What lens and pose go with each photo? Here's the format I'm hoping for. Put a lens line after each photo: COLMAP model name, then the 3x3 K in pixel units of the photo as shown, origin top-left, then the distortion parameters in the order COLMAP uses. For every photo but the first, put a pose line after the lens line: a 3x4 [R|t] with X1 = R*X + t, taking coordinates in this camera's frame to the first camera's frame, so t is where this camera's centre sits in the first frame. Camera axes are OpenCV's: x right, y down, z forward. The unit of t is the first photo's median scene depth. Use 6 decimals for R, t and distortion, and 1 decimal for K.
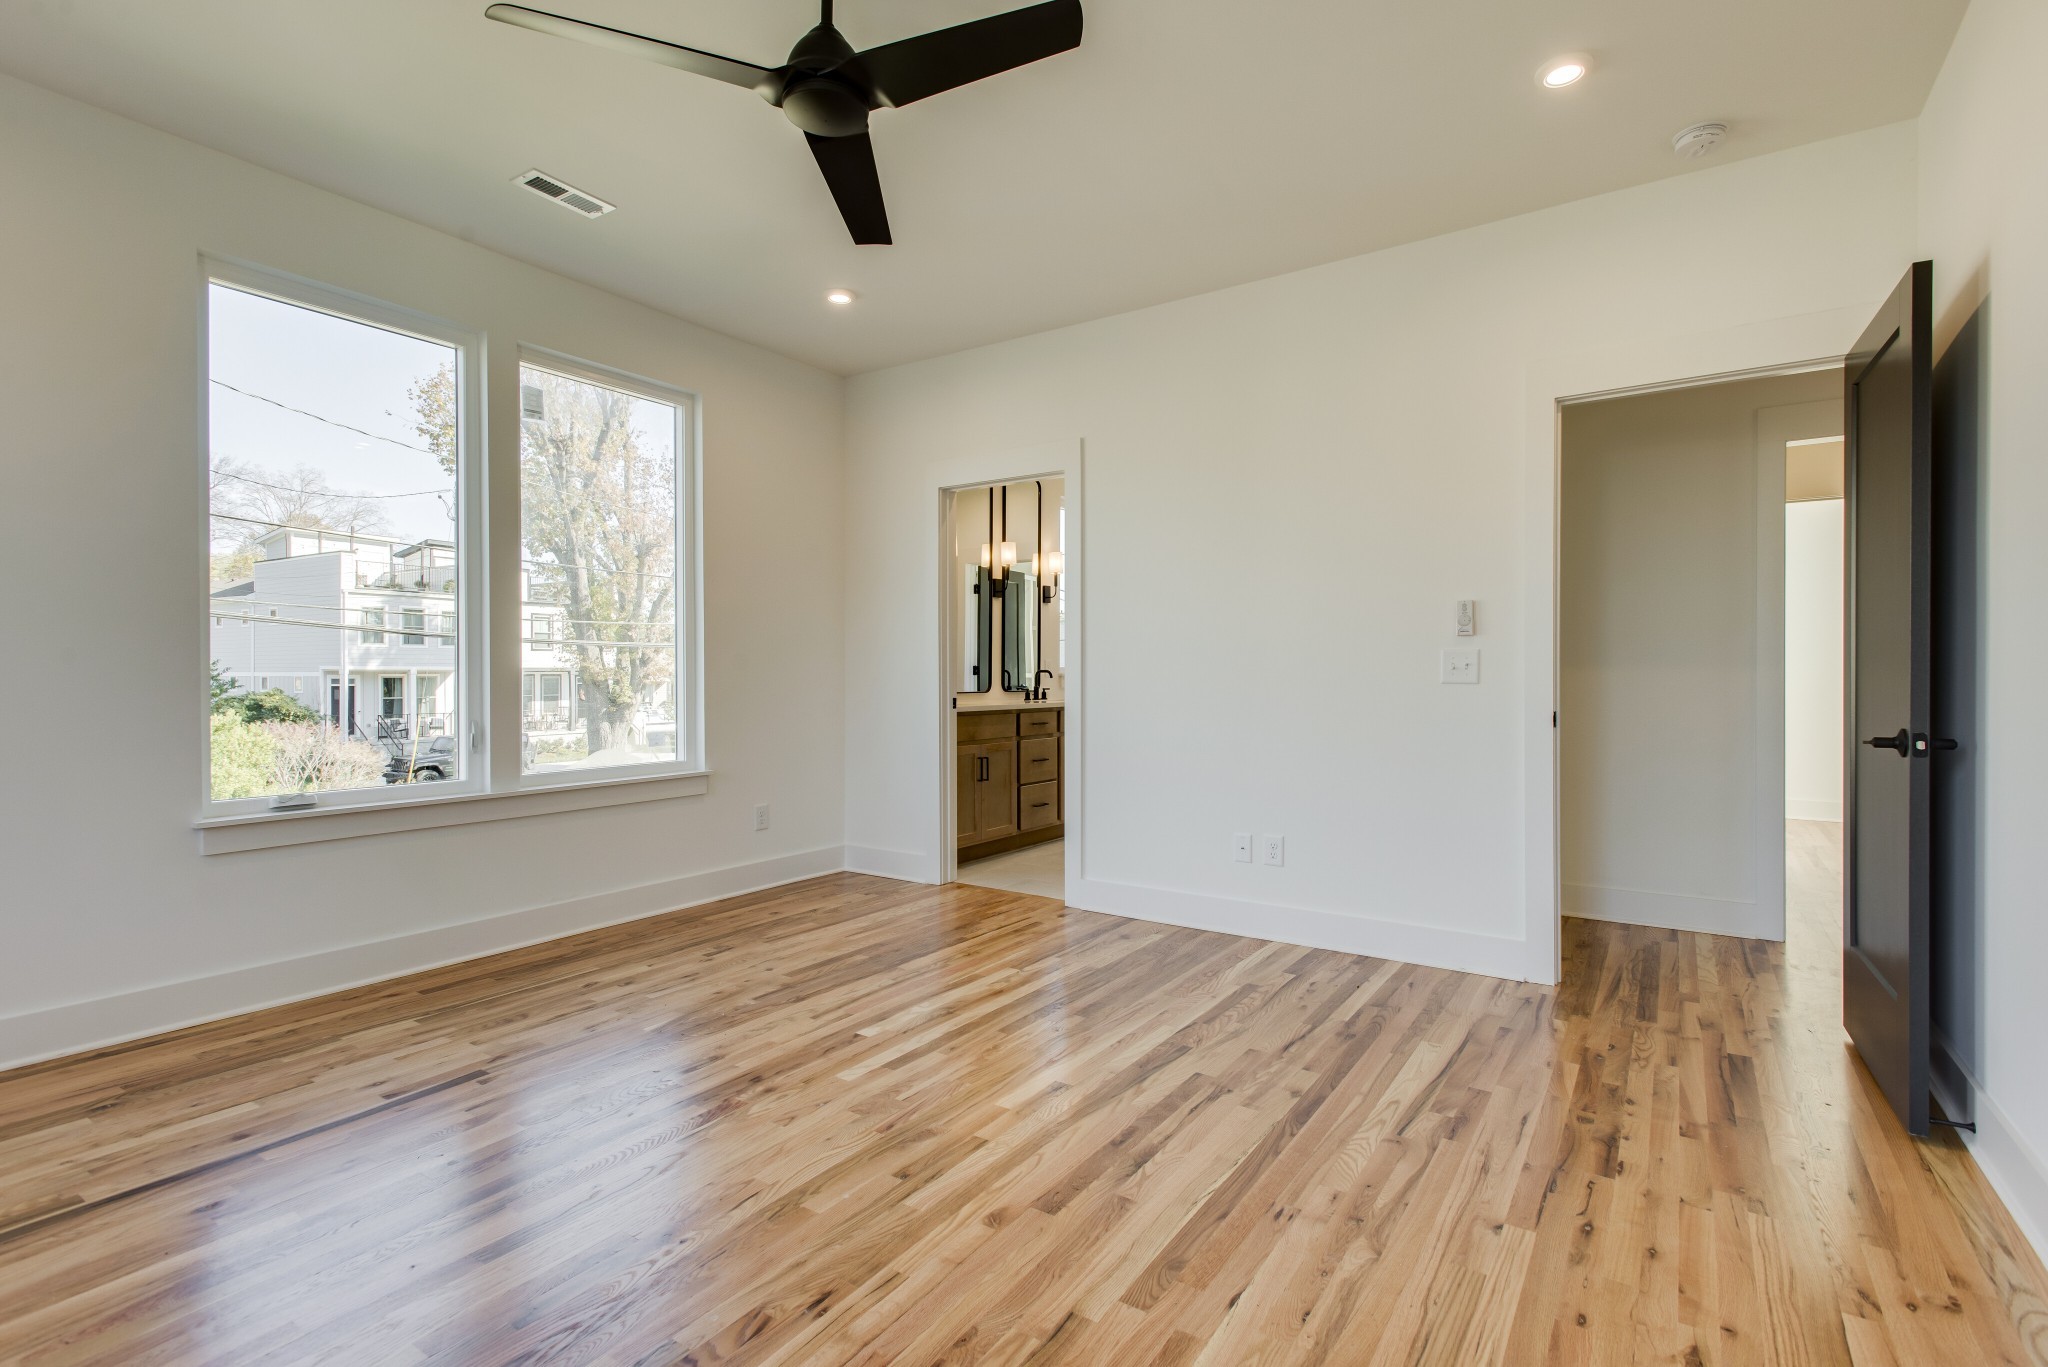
lens RADIAL K [[972.1, 0, 1024.0], [0, 972.1, 683.5], [0, 0, 1]] dist [0.012472, -0.000514]
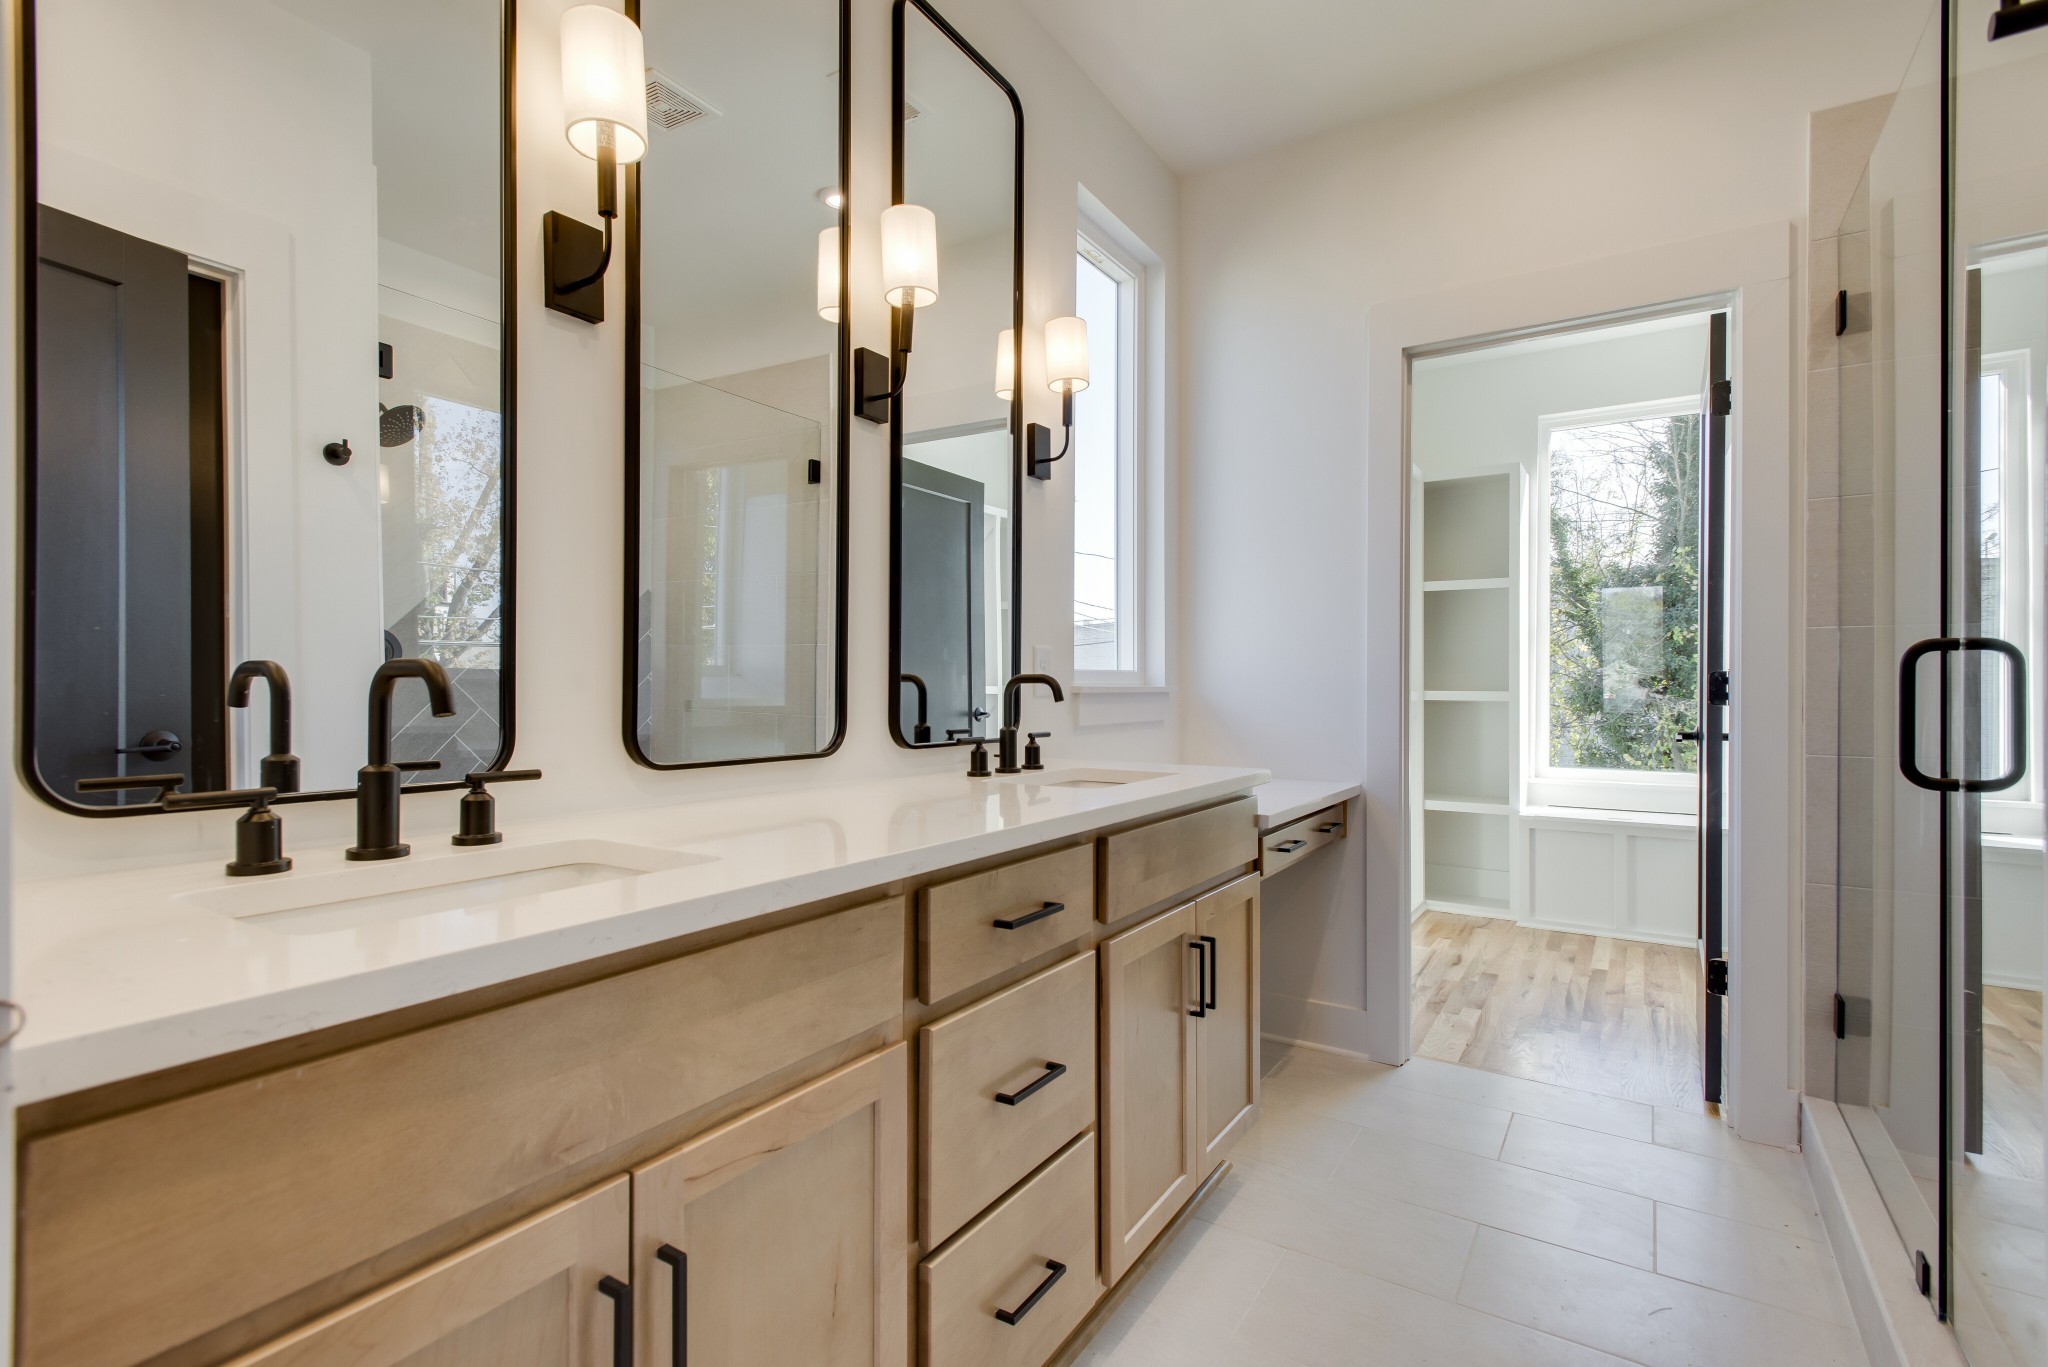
lens RADIAL K [[972.1, 0, 1024.0], [0, 972.1, 683.5], [0, 0, 1]] dist [0.012472, -0.000514]
pose [[0.999572, 0.001712, 0.029189, 0.008632], [-0.001388, 0.999937, -0.011103, -0.007653], [-0.029206, 0.011058, 0.999512, 0.687245]]
